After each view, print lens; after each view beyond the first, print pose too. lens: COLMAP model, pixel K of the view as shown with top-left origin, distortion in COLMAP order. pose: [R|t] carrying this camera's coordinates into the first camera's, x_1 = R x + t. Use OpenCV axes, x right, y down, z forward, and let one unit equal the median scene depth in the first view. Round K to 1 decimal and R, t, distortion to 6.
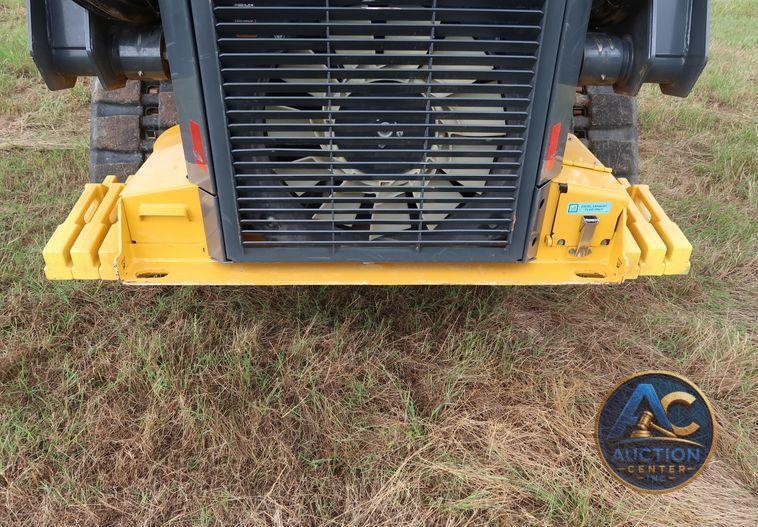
lens RADIAL K [[600.9, 0, 380.3], [0, 600.9, 284.9], [0, 0, 1]] dist [-0.025698, 0.002574]
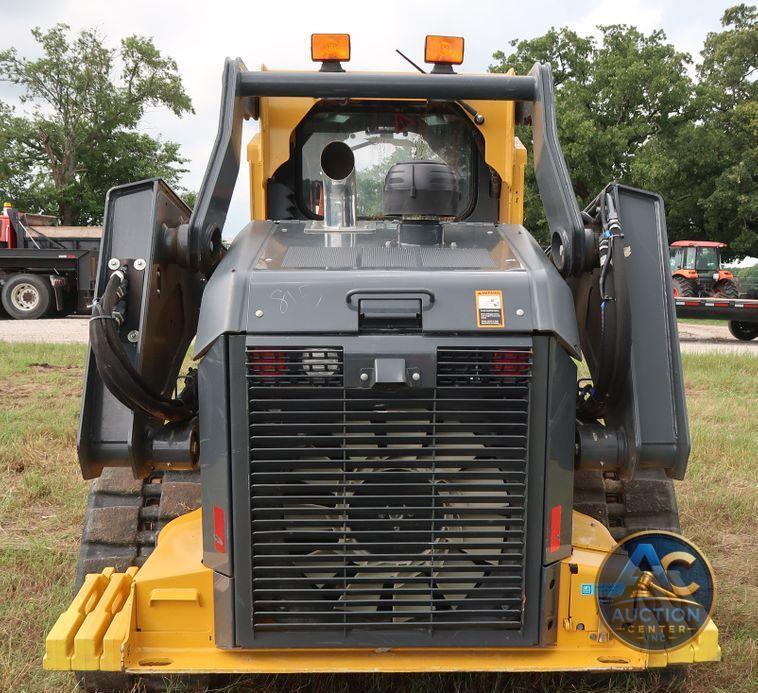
lens RADIAL K [[908.7, 0, 423.9], [0, 908.7, 348.7], [0, 0, 1]] dist [-0.035626, 0.037468]
pose [[0.999915, -0.009360, 0.009096, 0.042229], [0.012421, 0.896418, -0.443035, 0.178336], [-0.004007, 0.443110, 0.896458, -0.529844]]
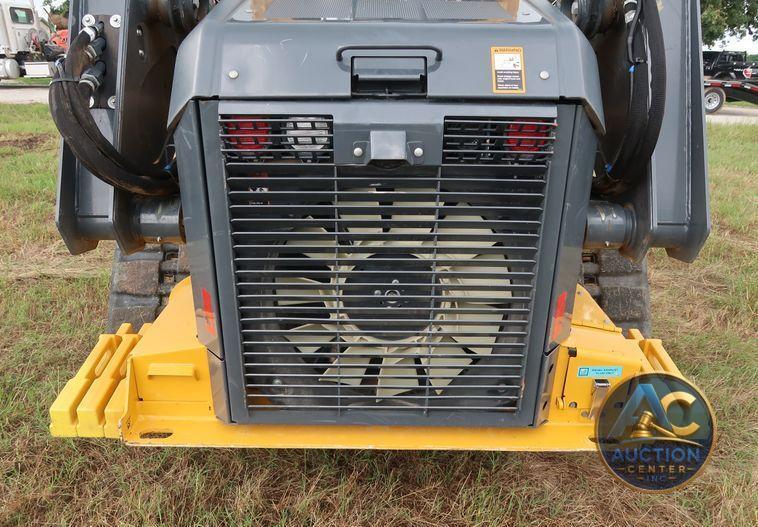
lens RADIAL K [[599.8, 0, 379.5], [0, 599.8, 280.5], [0, 0, 1]] dist [-0.022908, -0.004115]
pose [[0.999403, 0.007282, -0.033769, 0.018908], [-0.013330, 0.983115, -0.182502, -0.092408], [0.031870, 0.182844, 0.982625, -0.003002]]
